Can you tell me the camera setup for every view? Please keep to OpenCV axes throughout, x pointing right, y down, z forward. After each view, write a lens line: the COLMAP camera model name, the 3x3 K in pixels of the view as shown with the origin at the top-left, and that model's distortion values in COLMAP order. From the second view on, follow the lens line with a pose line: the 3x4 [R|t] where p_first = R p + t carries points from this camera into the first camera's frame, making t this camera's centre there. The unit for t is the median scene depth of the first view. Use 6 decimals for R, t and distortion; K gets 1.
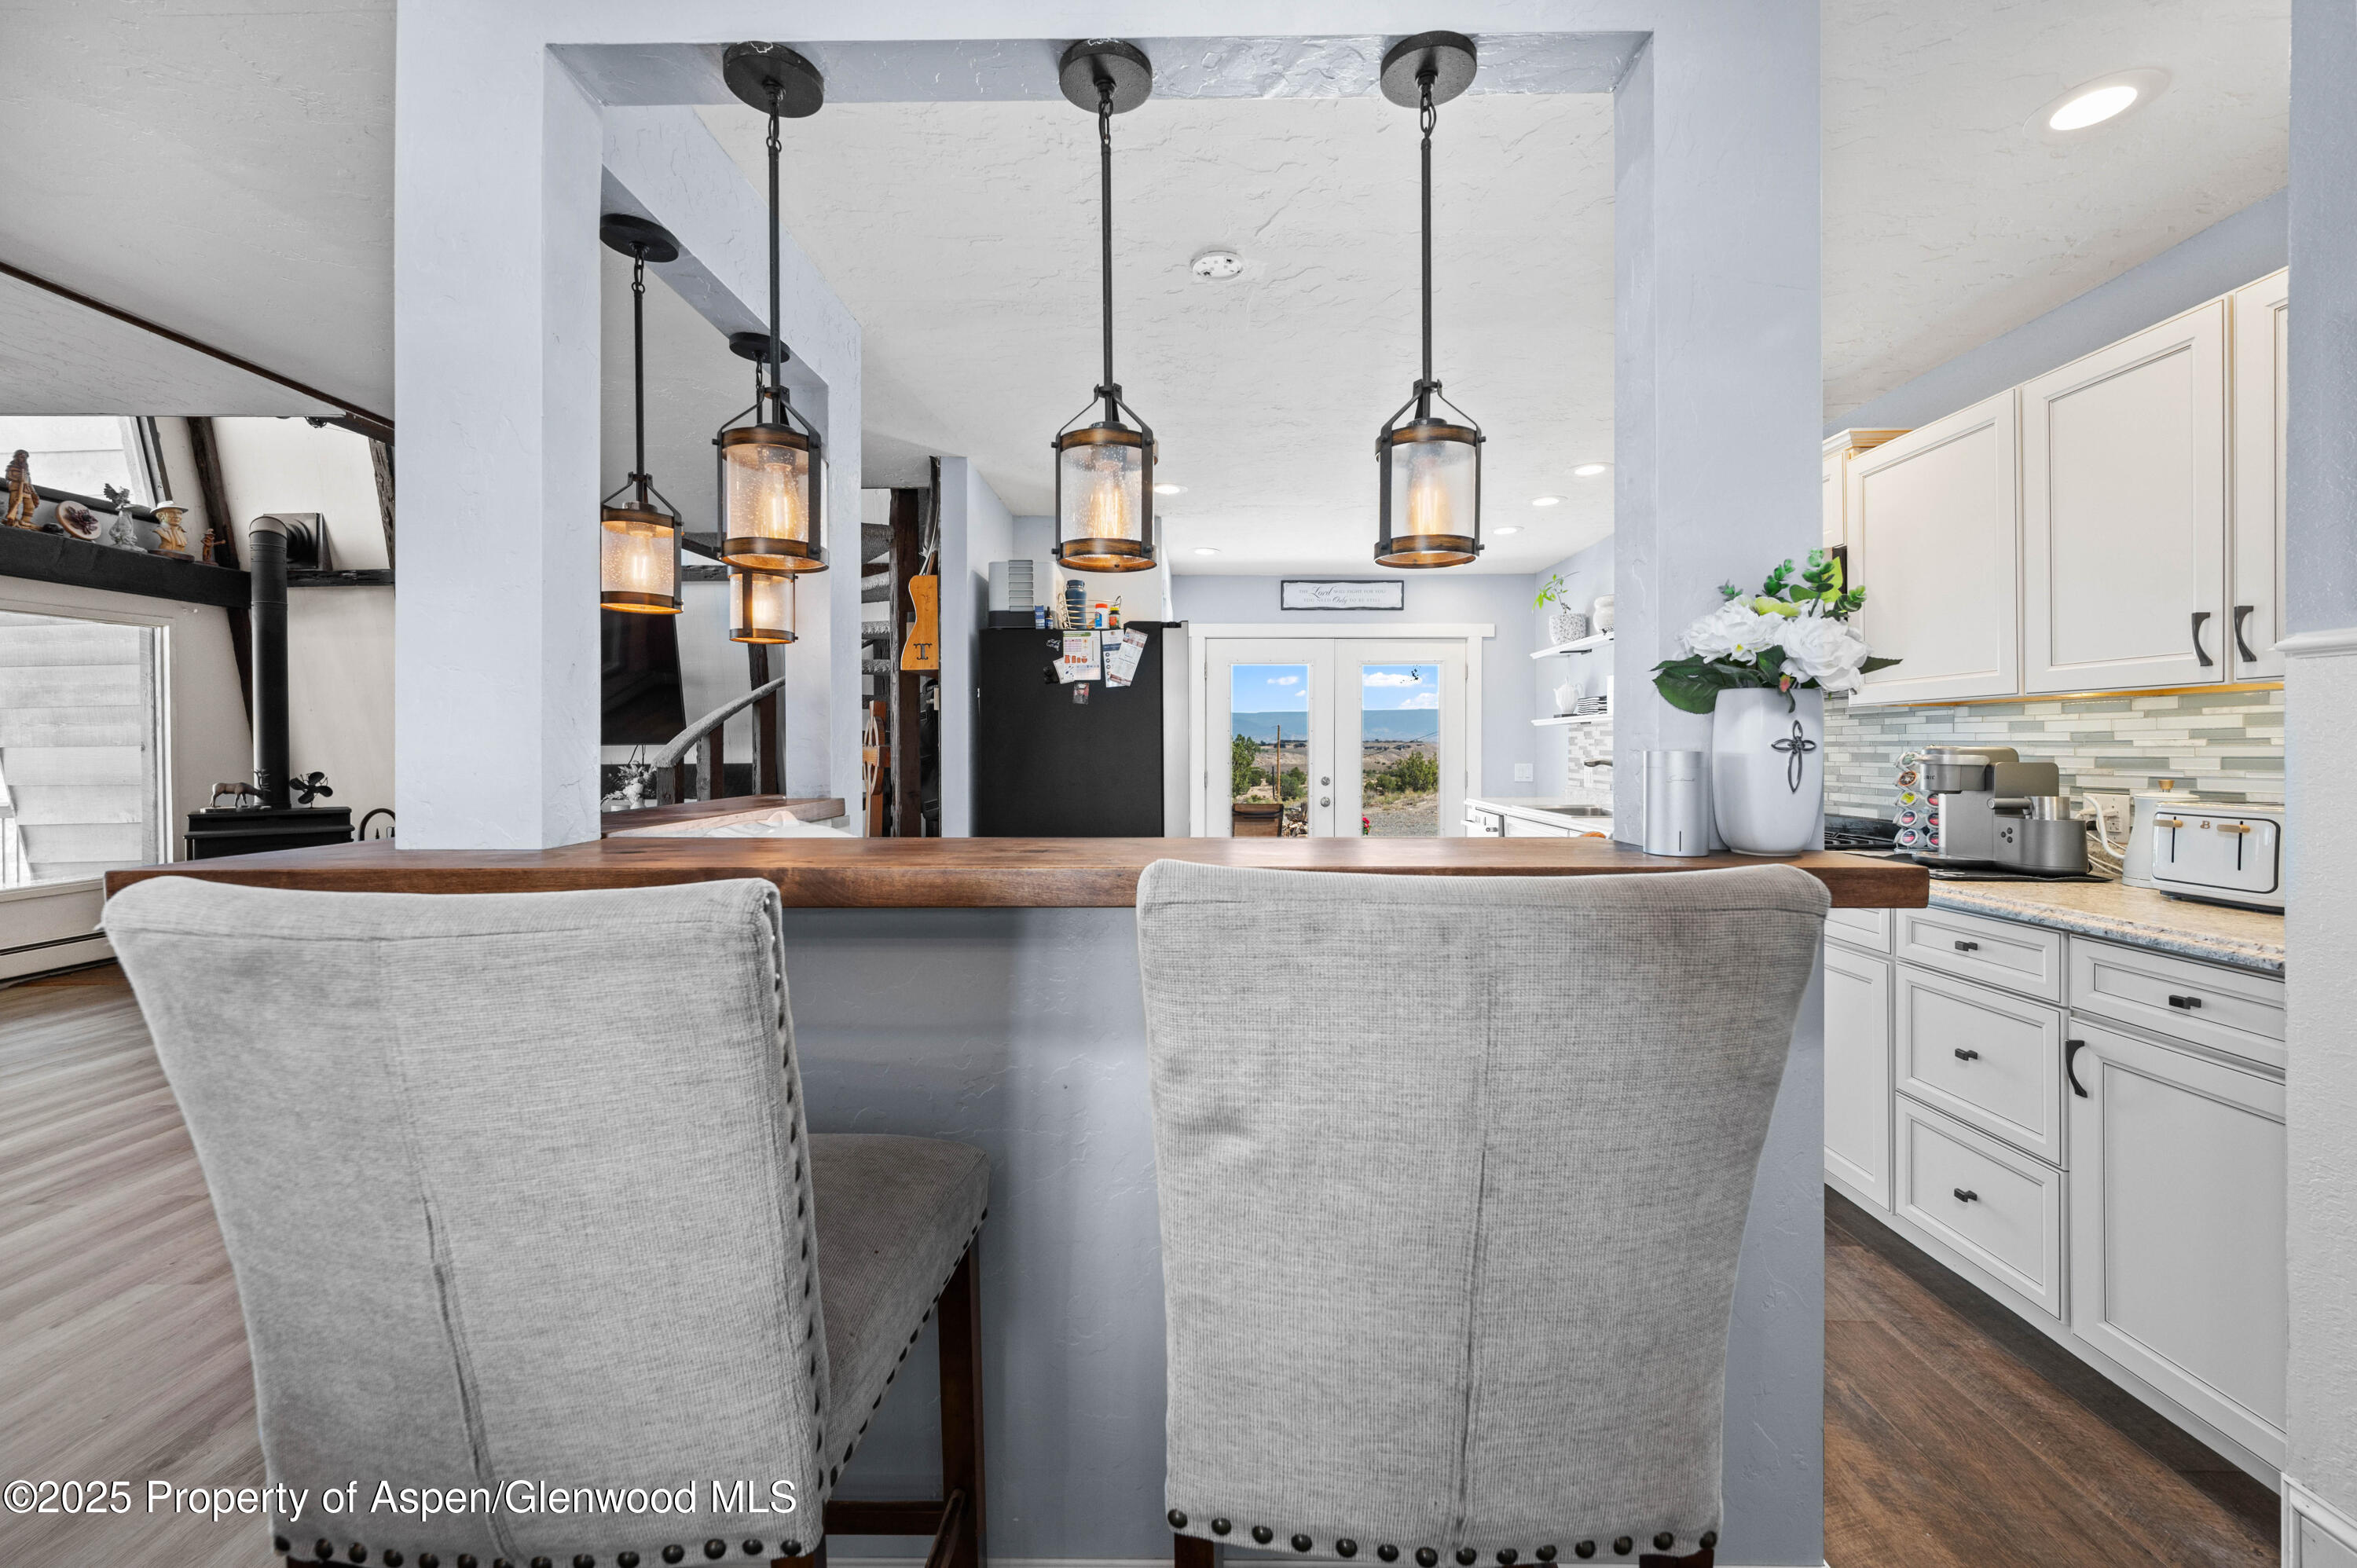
lens RADIAL K [[944.8, 0, 1172.7], [0, 944.8, 746.9], [0, 0, 1]] dist [0.000333, 0.000309]
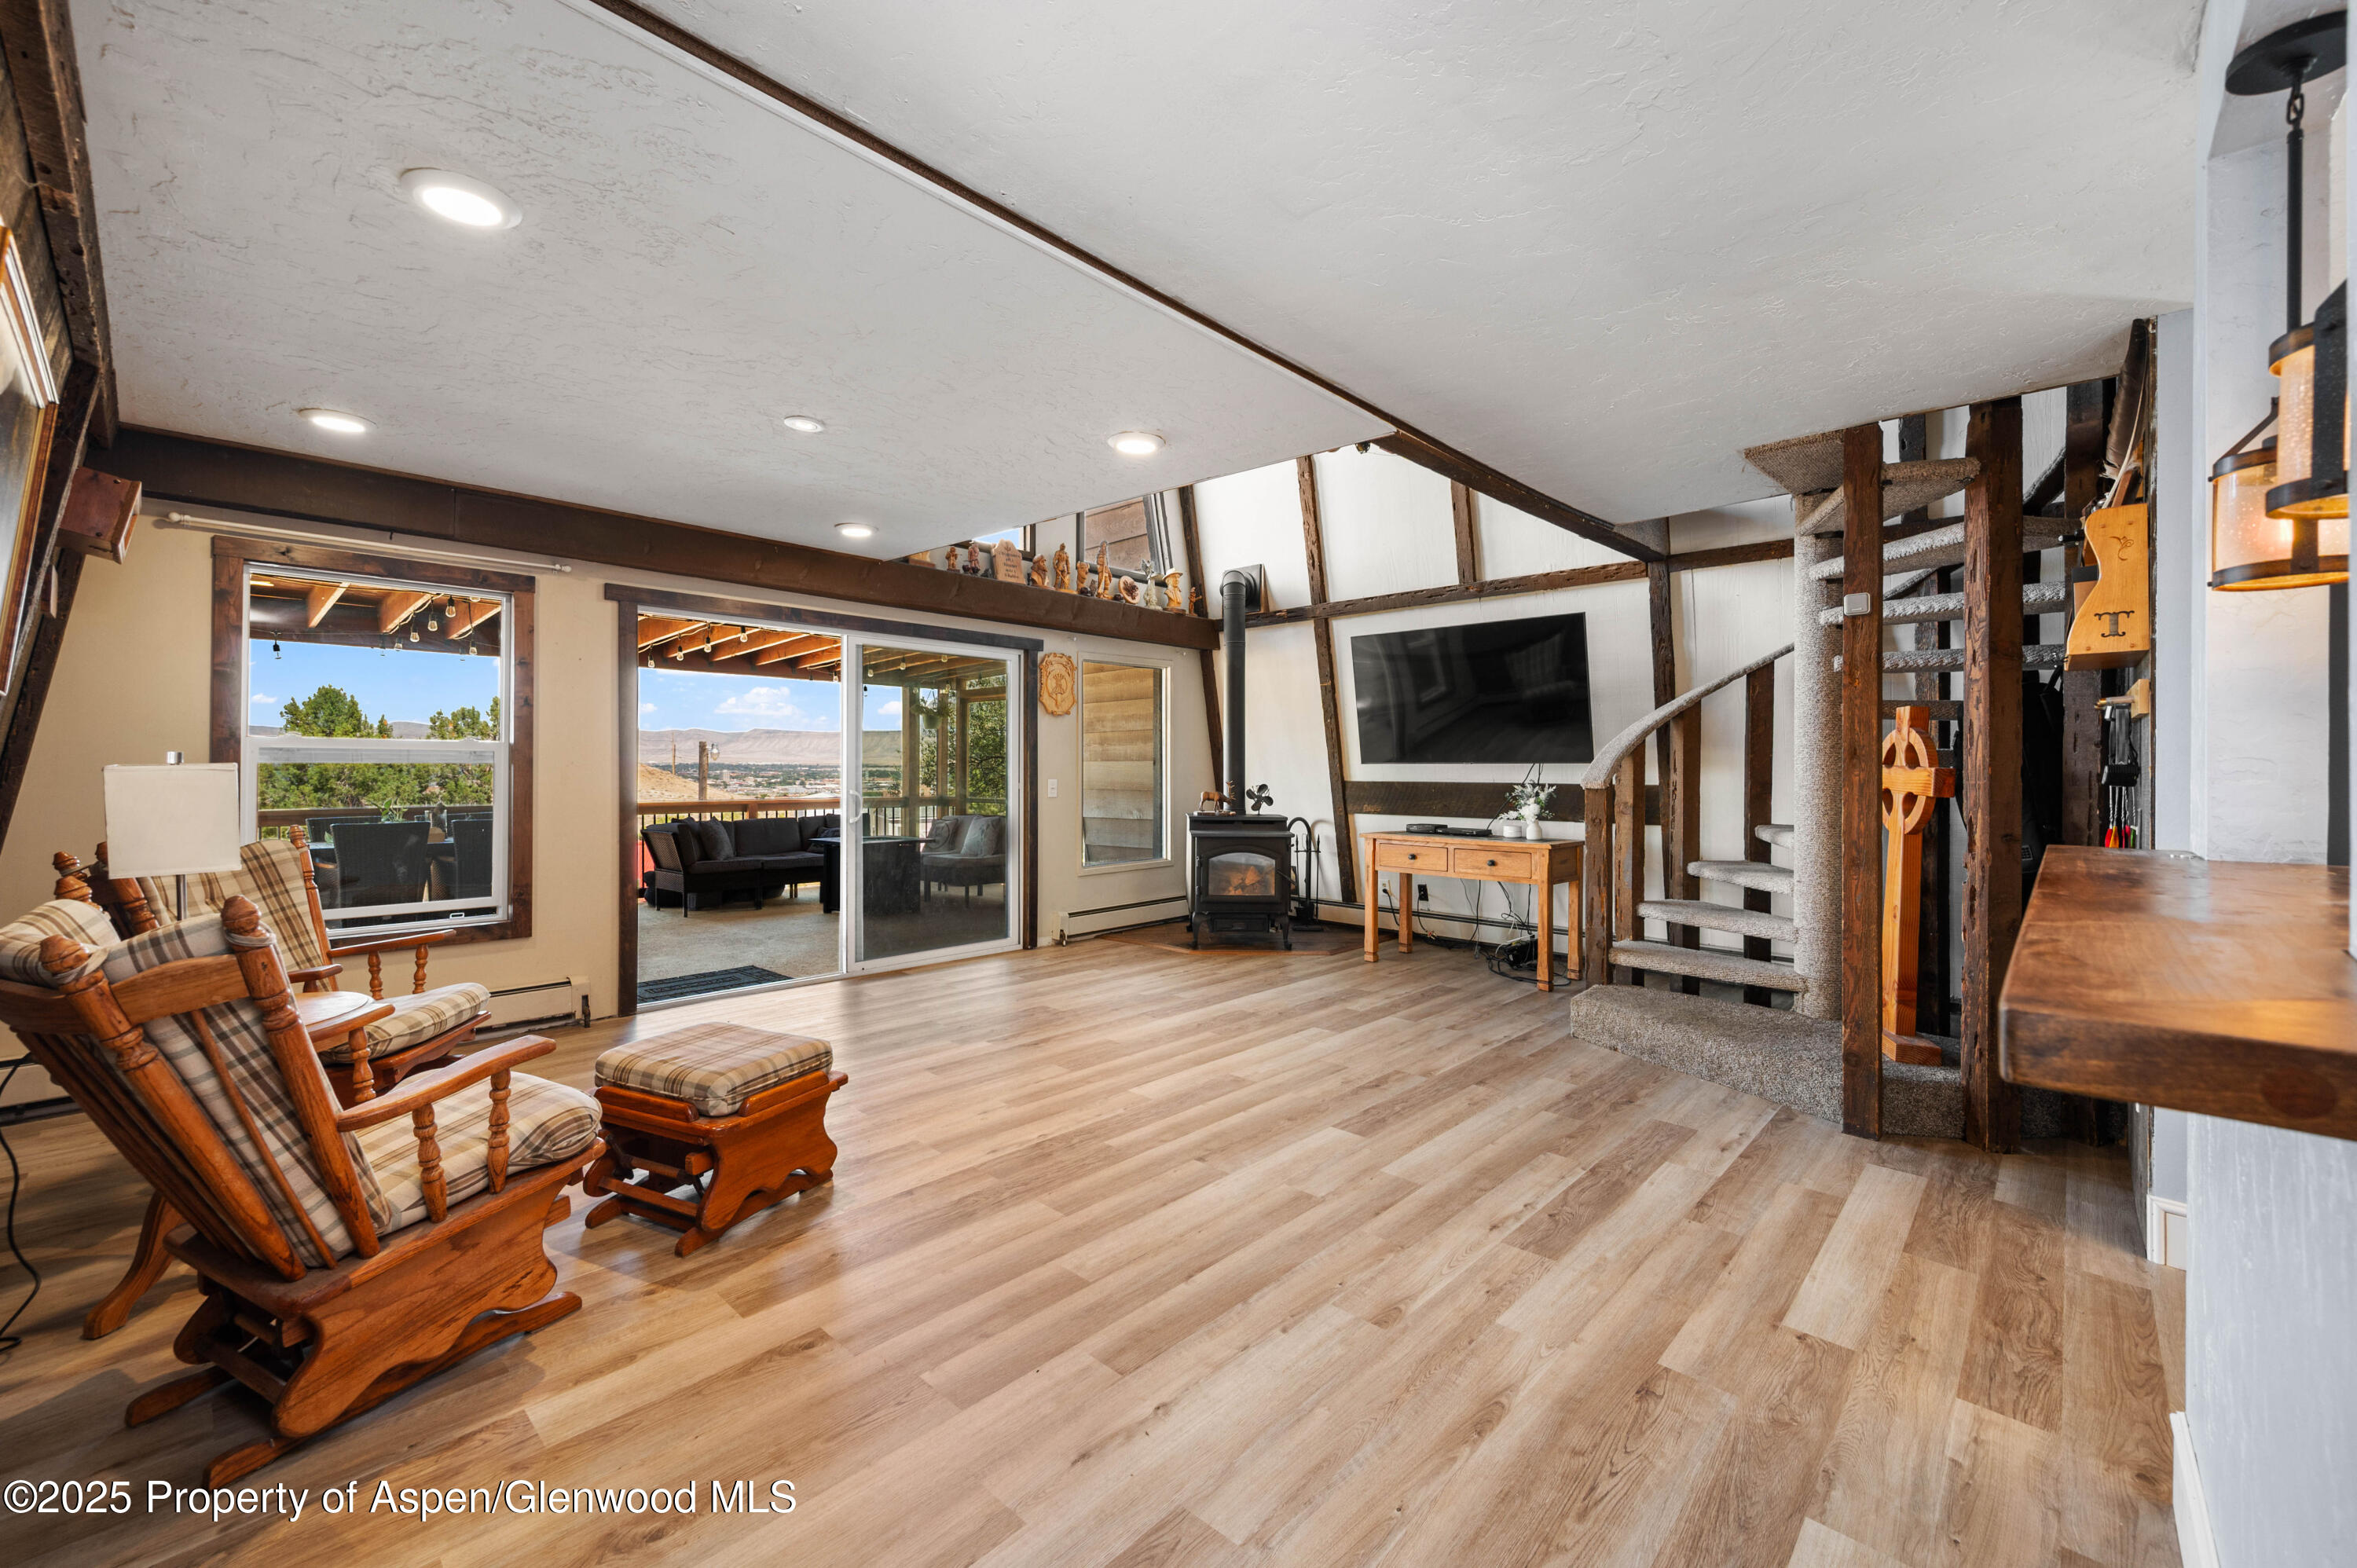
lens RADIAL K [[944.8, 0, 1172.0], [0, 944.8, 768.0], [0, 0, 1]] dist [0.000333, 0.000309]
pose [[0.743464, 0.011392, -0.668679, -0.308683], [-0.009187, 0.999935, 0.006821, -0.000916], [0.668713, 0.001072, 0.743519, 0.082598]]
